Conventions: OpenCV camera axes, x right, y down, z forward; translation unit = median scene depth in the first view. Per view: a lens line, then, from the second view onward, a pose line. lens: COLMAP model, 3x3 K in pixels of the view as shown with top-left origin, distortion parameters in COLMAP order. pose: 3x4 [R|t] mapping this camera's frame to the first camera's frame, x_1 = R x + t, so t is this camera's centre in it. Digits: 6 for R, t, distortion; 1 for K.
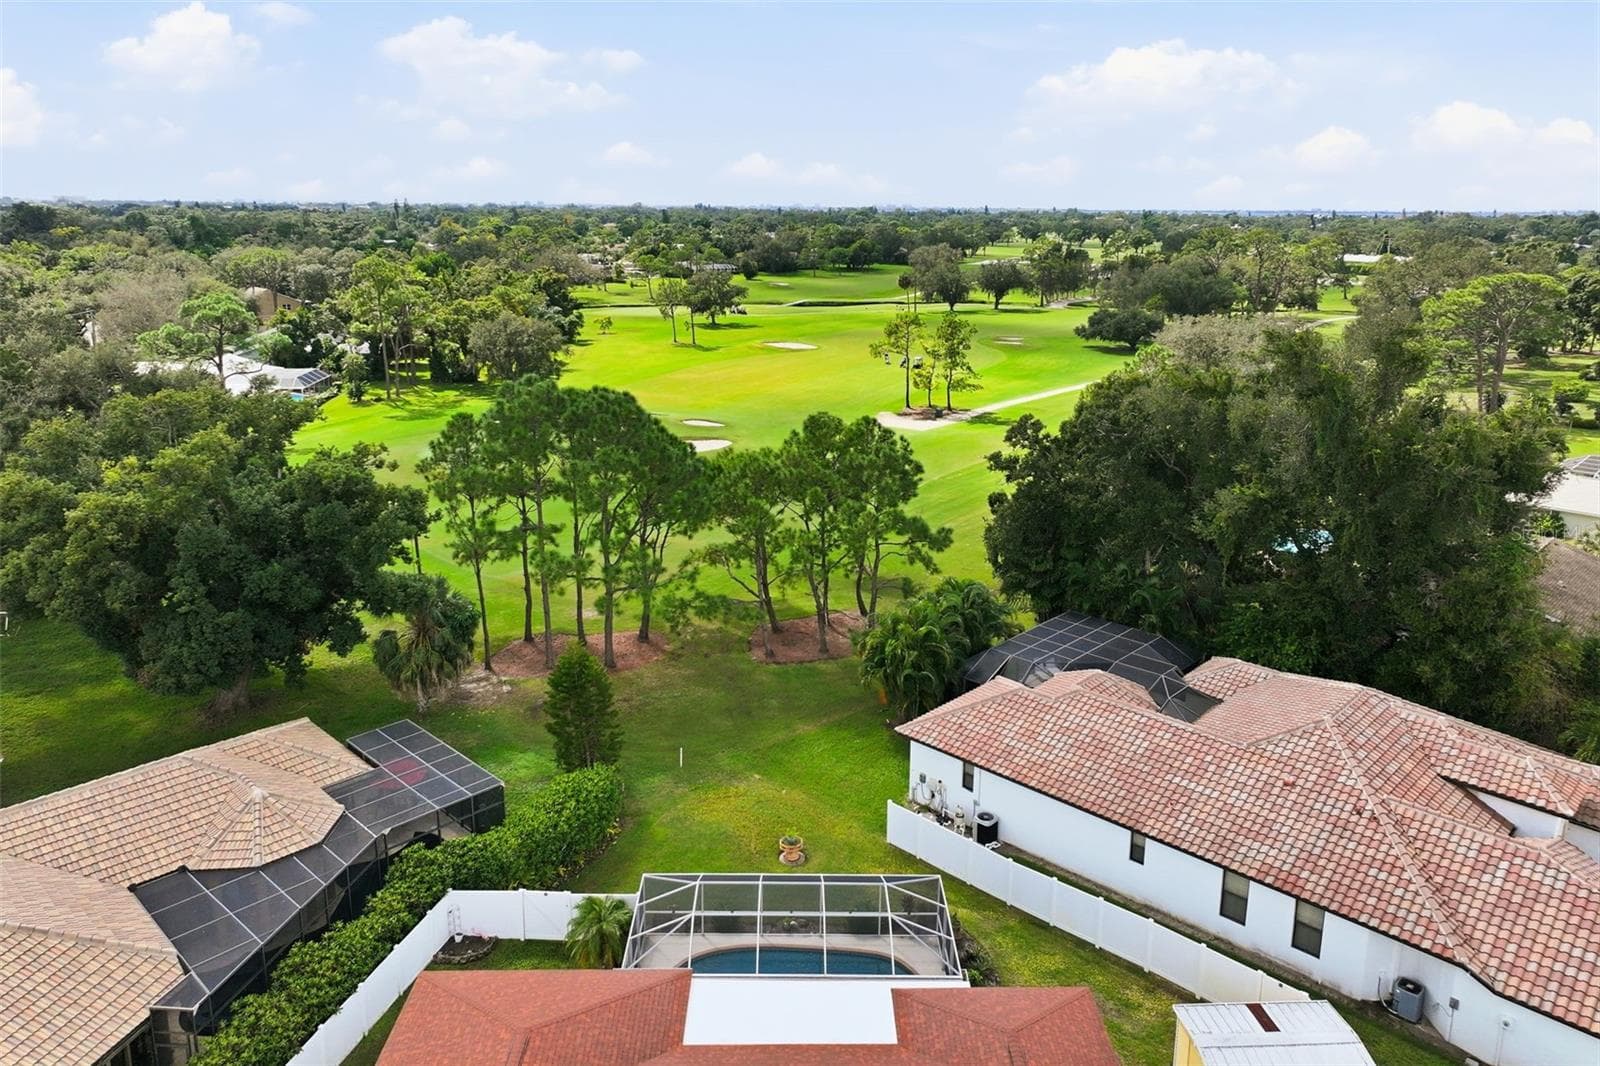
lens RADIAL K [[1114.1, 0, 797.4], [0, 1114.1, 458.4], [0, 0, 1]] dist [0.006459, 0.003953]
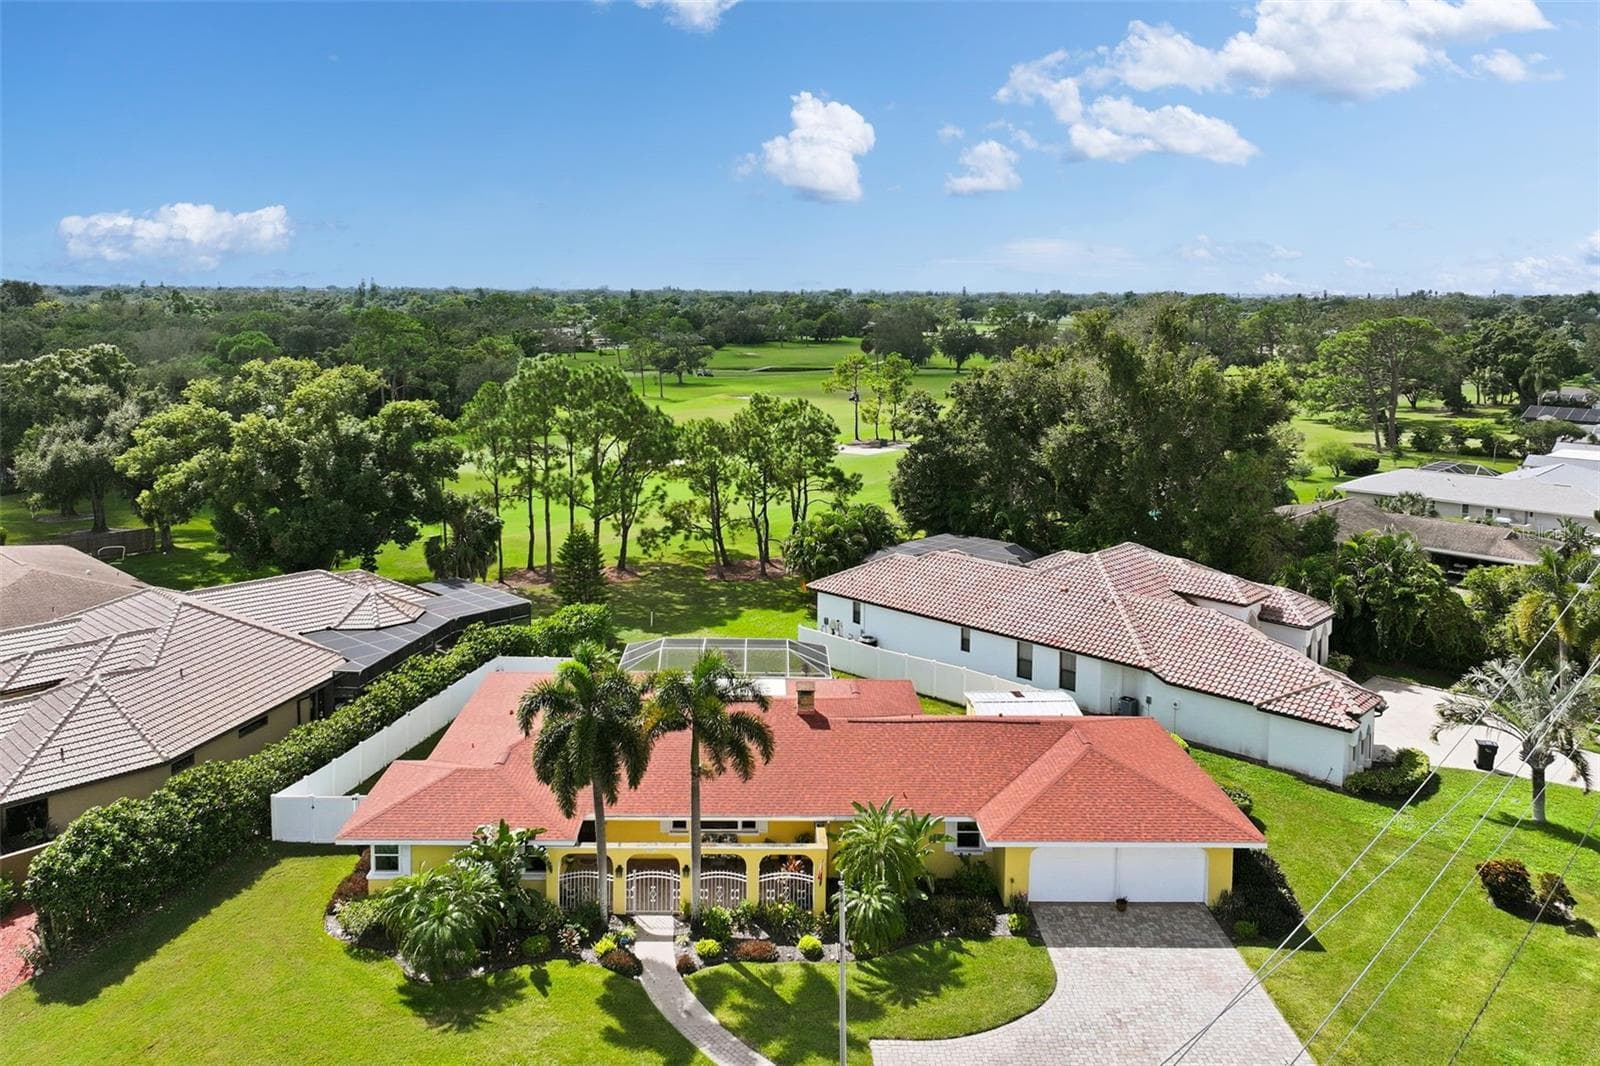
lens RADIAL K [[1192.8, 0, 750.5], [0, 1192.8, 413.6], [0, 0, 1]] dist [0.000145, 0.005470]
pose [[0.999860, -0.000101, -0.016707, 0.014942], [-0.001907, 0.992757, -0.120122, 0.072732], [0.016598, 0.120137, 0.992619, -0.176386]]
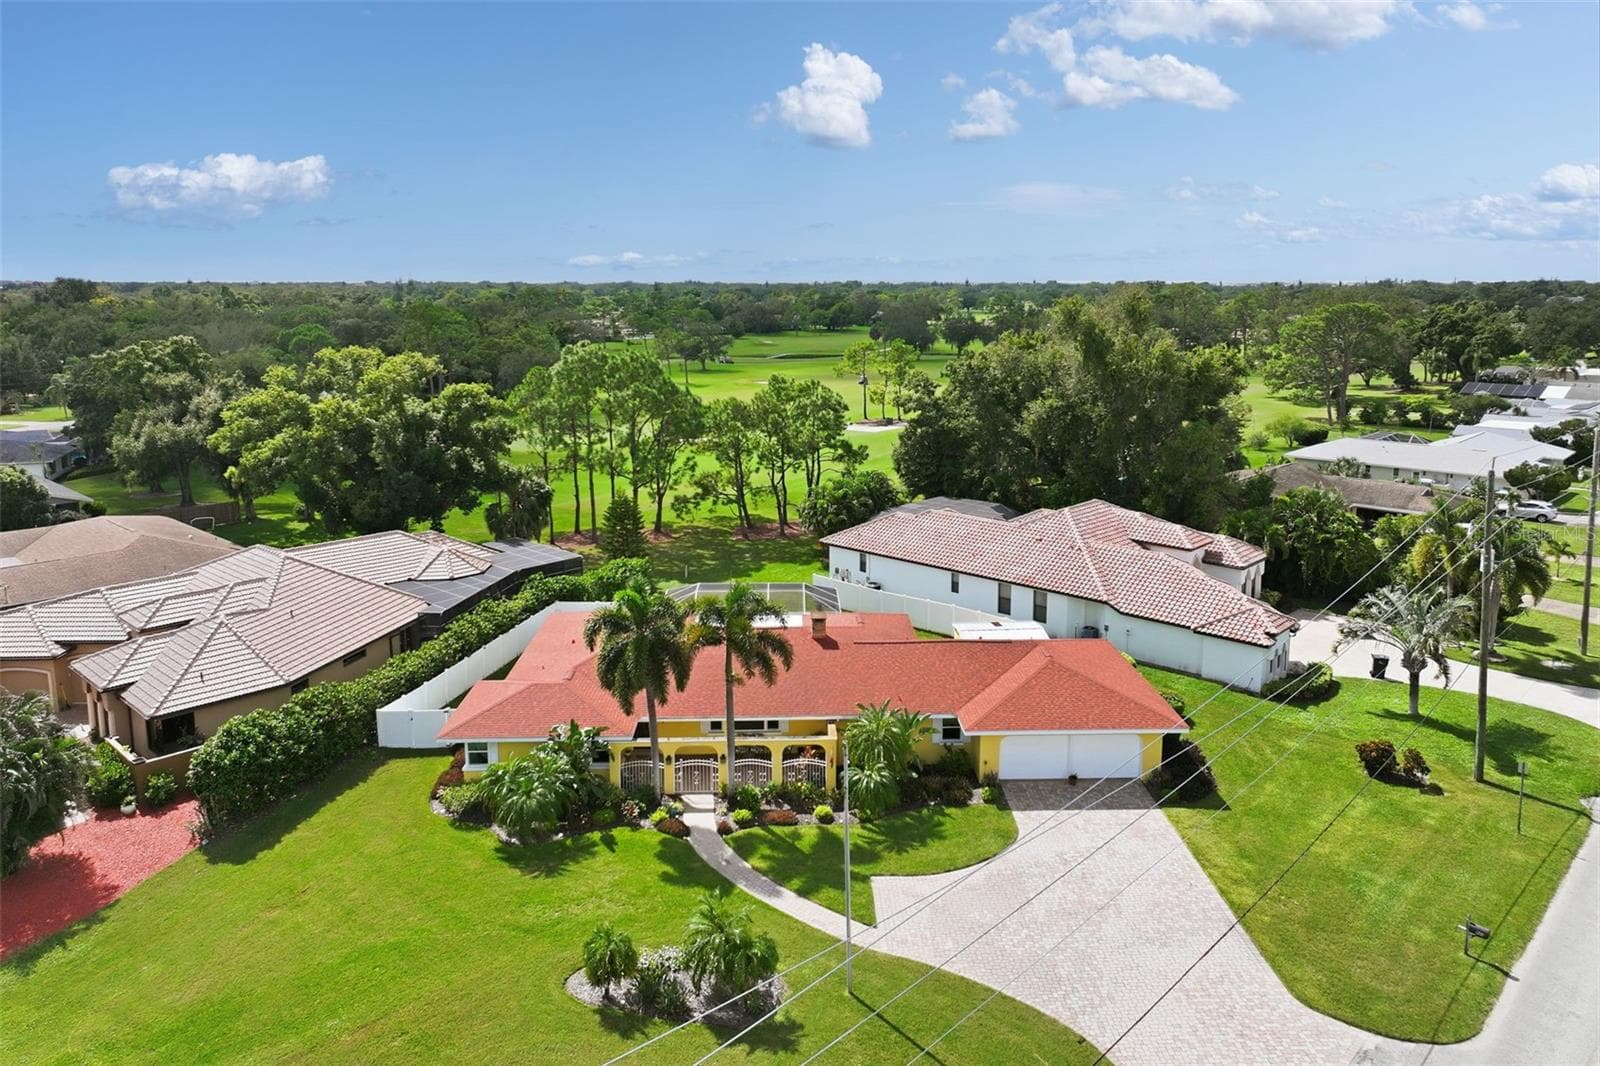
lens RADIAL K [[1106.9, 0, 796.3], [0, 1106.9, 510.1], [0, 0, 1]] dist [0.001873, 0.000948]
pose [[0.999917, -0.010413, 0.007619, 0.014743], [0.010567, 0.999736, -0.020422, 0.080542], [-0.007405, 0.020501, 0.999762, -0.209989]]
